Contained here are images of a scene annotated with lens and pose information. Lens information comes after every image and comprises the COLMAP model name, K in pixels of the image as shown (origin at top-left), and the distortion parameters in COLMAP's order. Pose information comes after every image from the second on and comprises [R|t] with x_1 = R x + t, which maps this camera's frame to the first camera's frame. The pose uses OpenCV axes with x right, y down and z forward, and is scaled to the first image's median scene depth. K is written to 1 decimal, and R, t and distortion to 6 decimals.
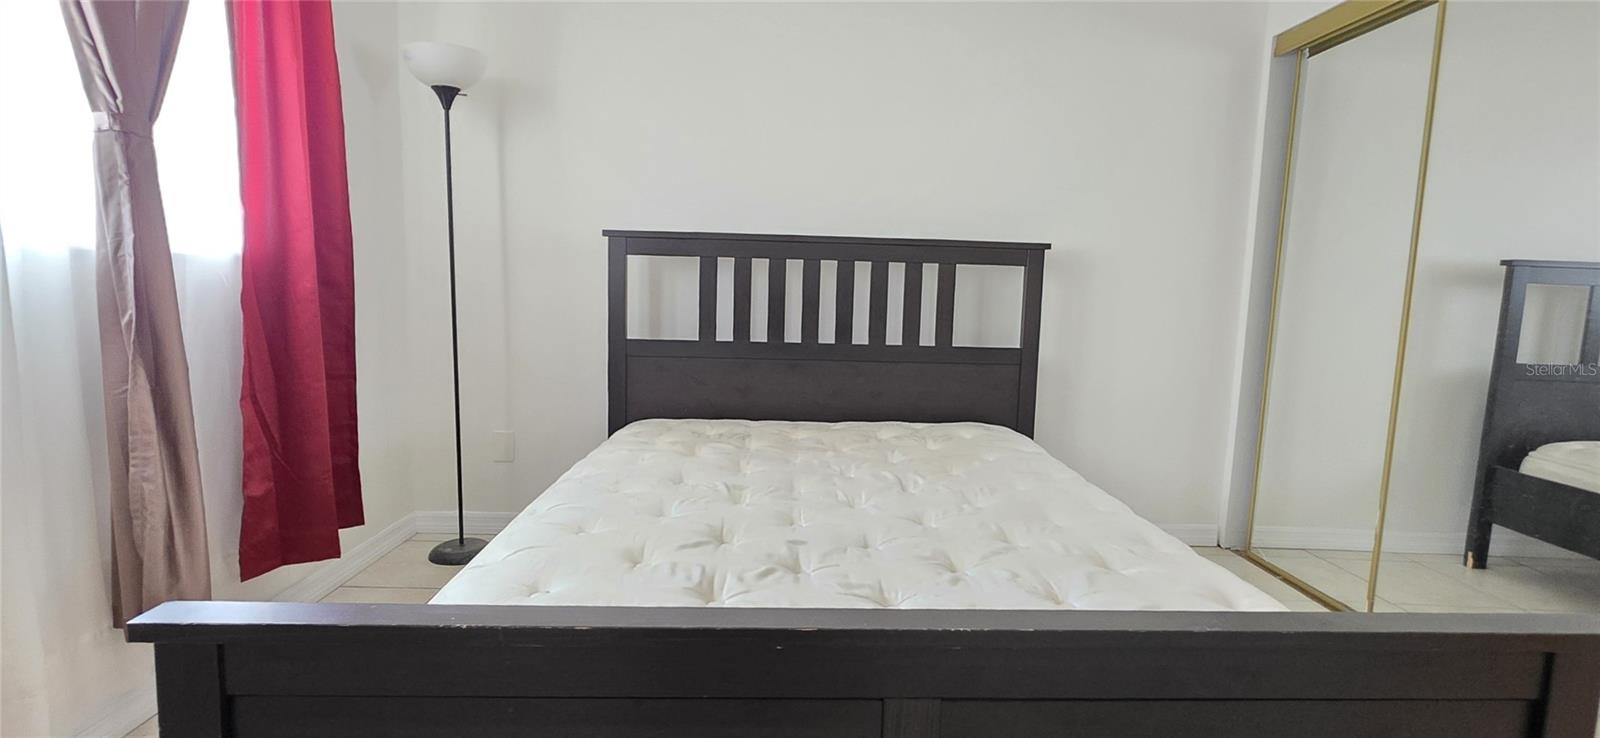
lens RADIAL K [[775.7, 0, 800.0], [0, 775.7, 369.0], [0, 0, 1]] dist [-0.000655, -0.000517]
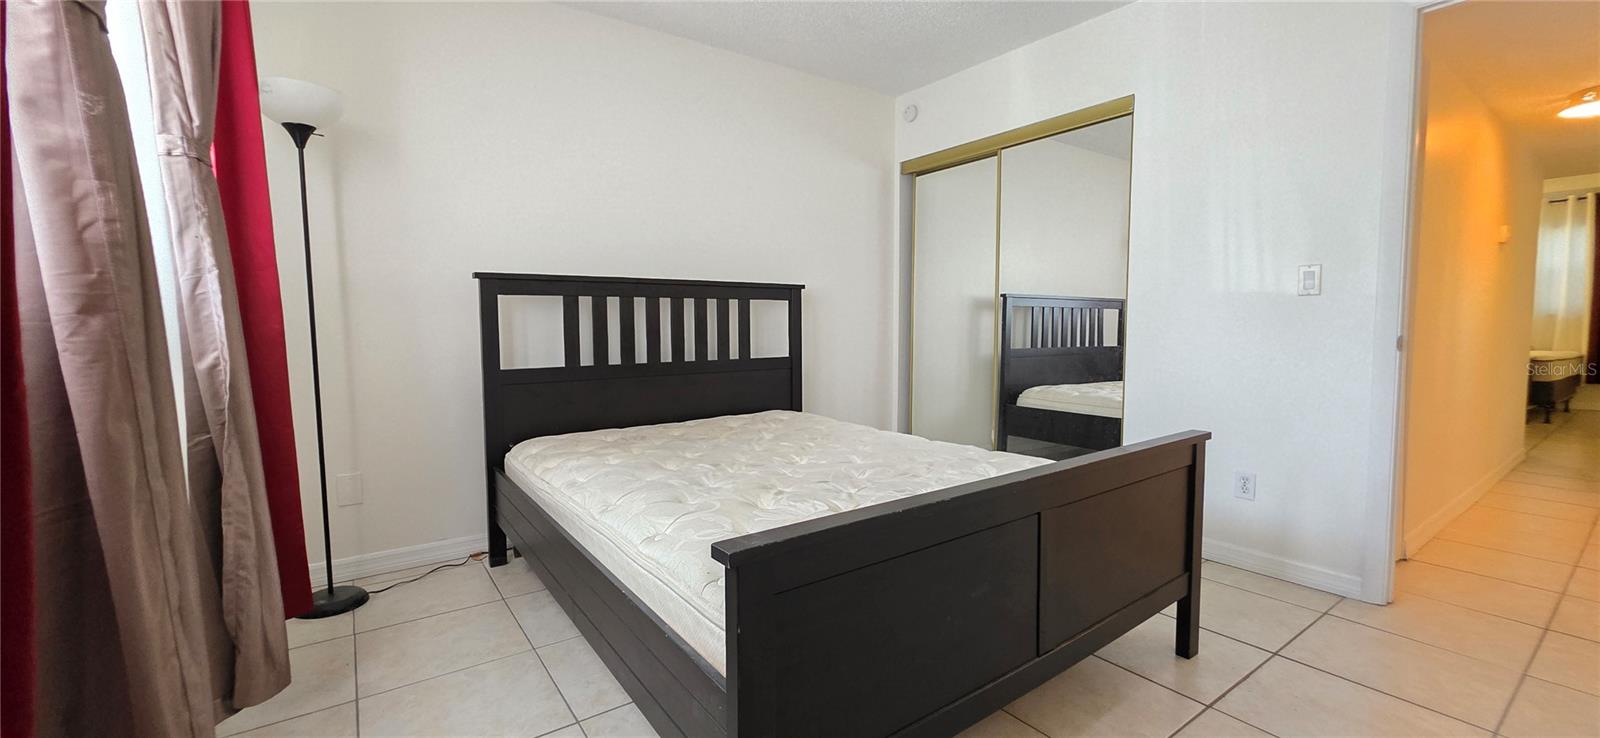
lens RADIAL K [[643.5, 0, 800.0], [0, 643.5, 369.0], [0, 0, 1]] dist [0.000293, -0.000026]
pose [[0.823610, -0.073137, 0.562421, -0.389258], [0.093245, 0.995618, -0.007078, 0.006874], [-0.559439, 0.058272, 0.826821, -0.006630]]
